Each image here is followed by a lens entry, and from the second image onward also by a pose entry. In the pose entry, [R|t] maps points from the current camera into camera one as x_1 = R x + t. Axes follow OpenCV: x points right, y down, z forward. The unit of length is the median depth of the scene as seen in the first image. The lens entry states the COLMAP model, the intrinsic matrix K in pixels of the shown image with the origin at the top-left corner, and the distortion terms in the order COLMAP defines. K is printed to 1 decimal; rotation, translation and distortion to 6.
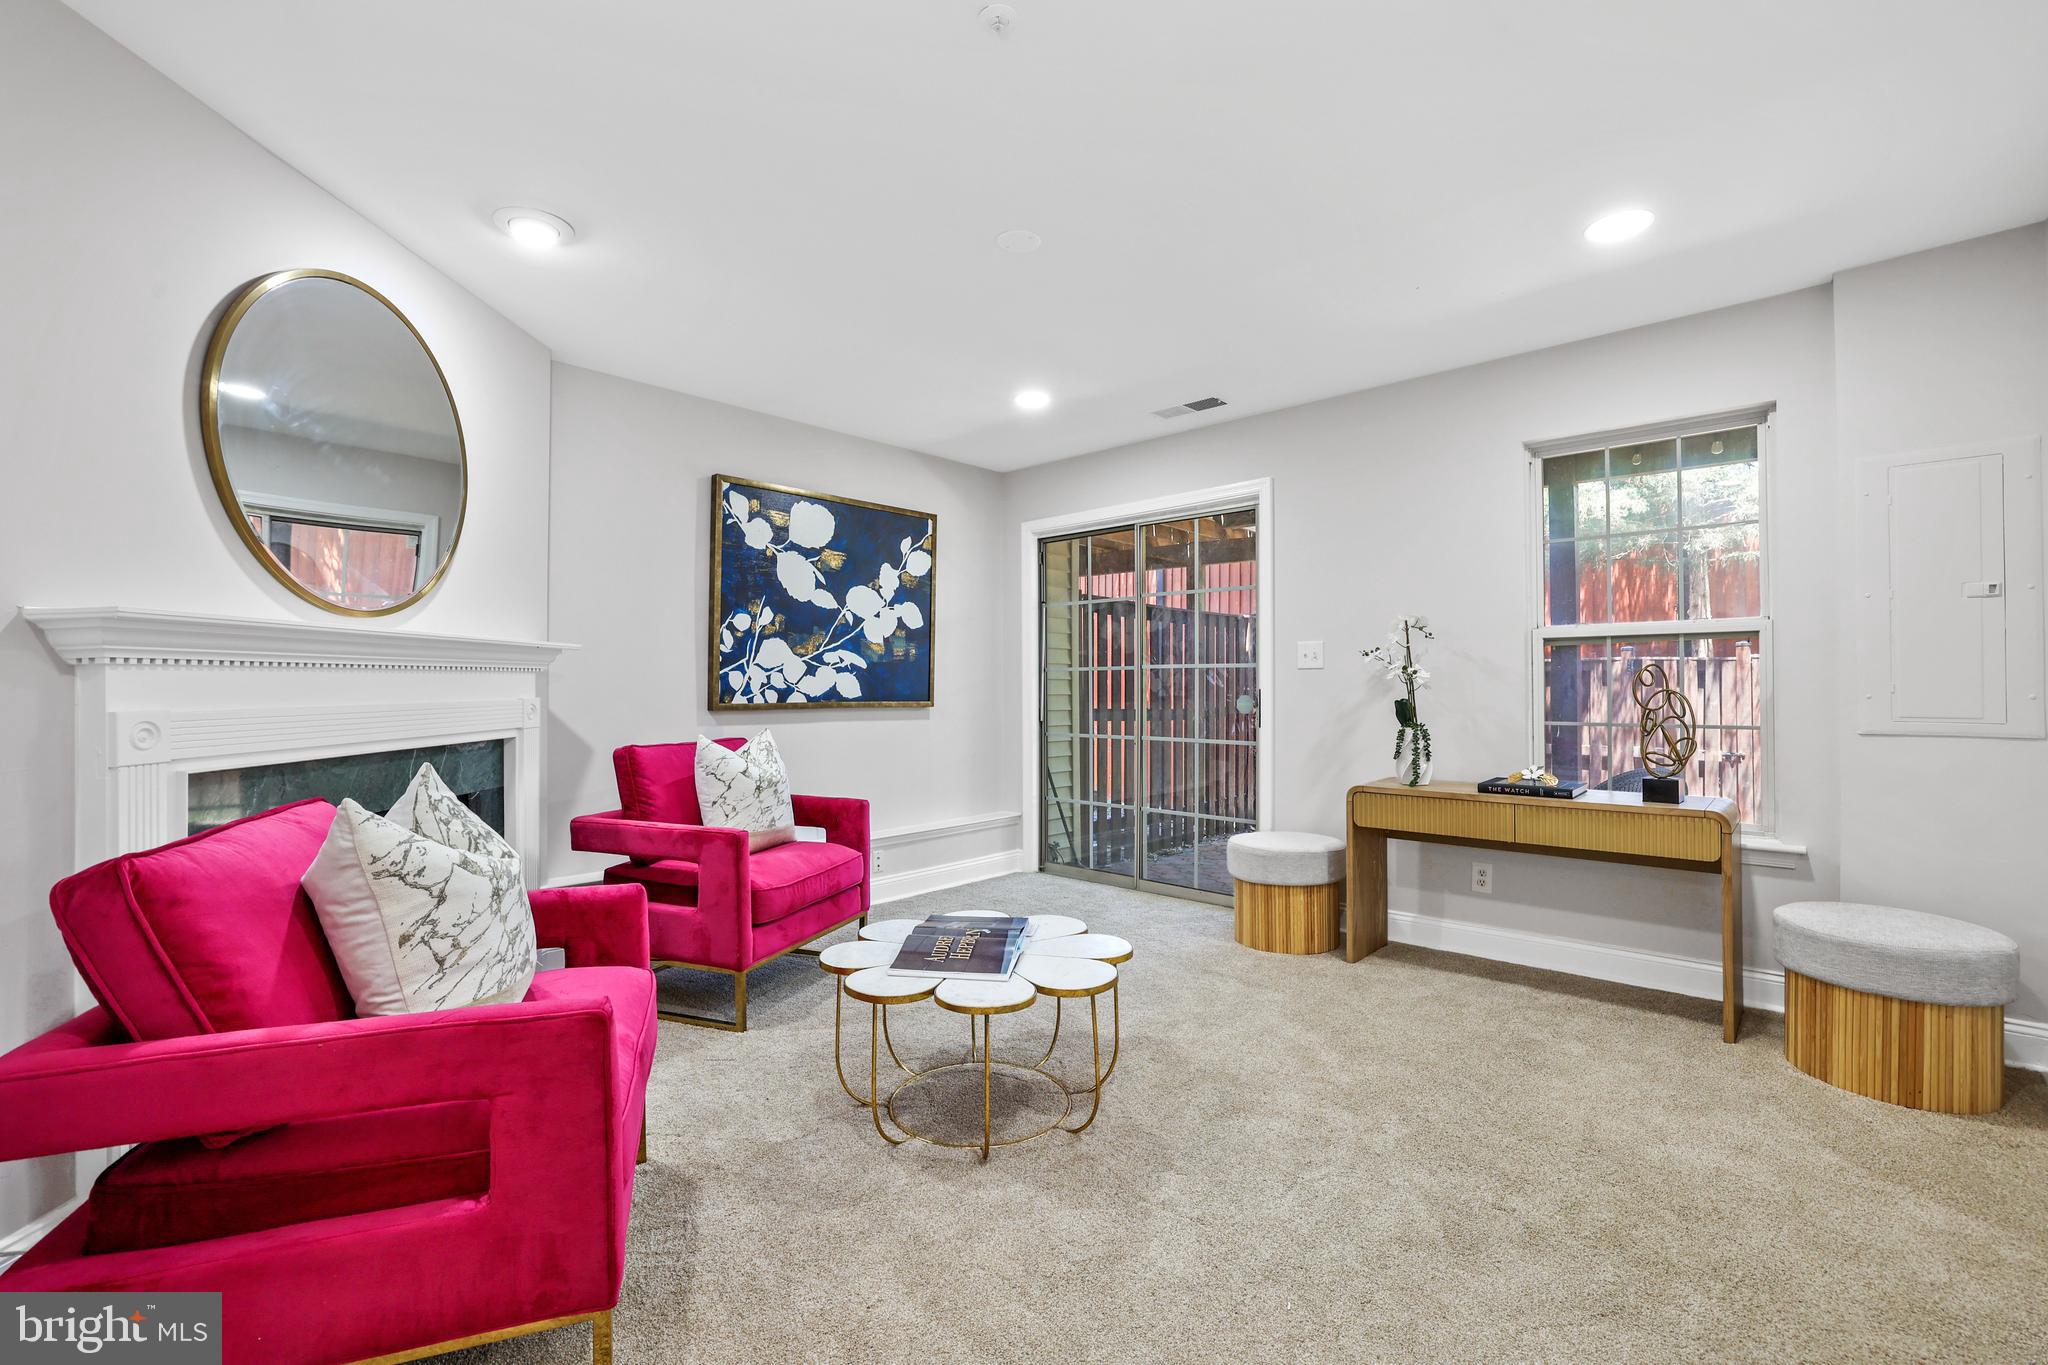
lens RADIAL K [[903.5, 0, 1020.2], [0, 903.5, 674.0], [0, 0, 1]] dist [-0.052708, 0.020387]
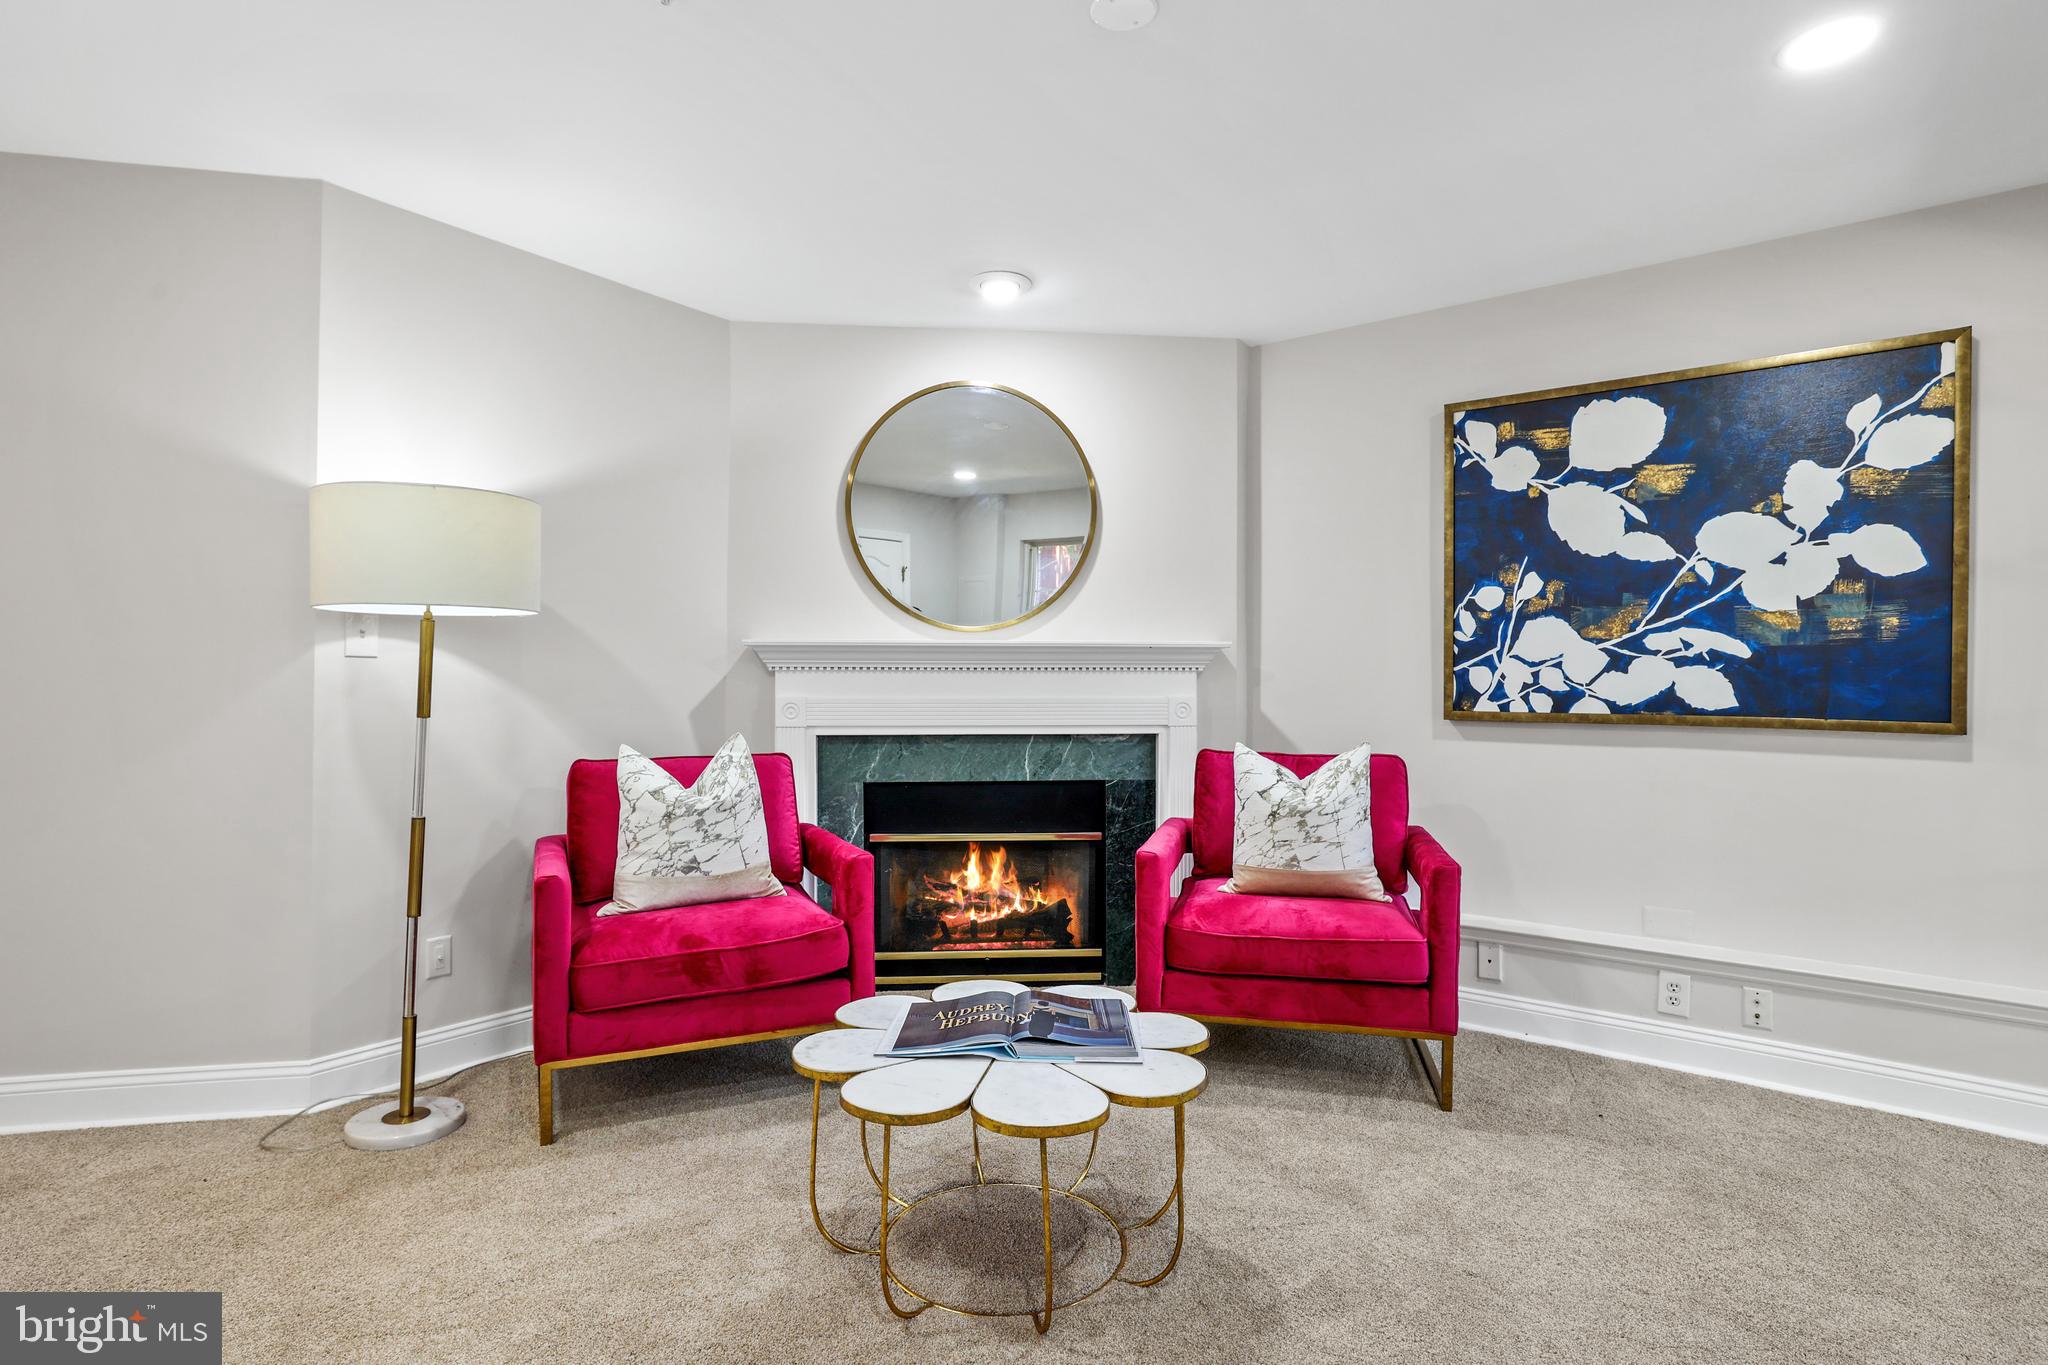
lens RADIAL K [[1035.1, 0, 1024.0], [0, 1035.1, 682.5], [0, 0, 1]] dist [-0.016143, 0.001076]
pose [[0.080904, 0.001947, -0.996720, 0.461089], [0.007243, 0.999971, 0.002541, 0.004568], [0.996696, -0.007424, 0.080888, 0.536246]]
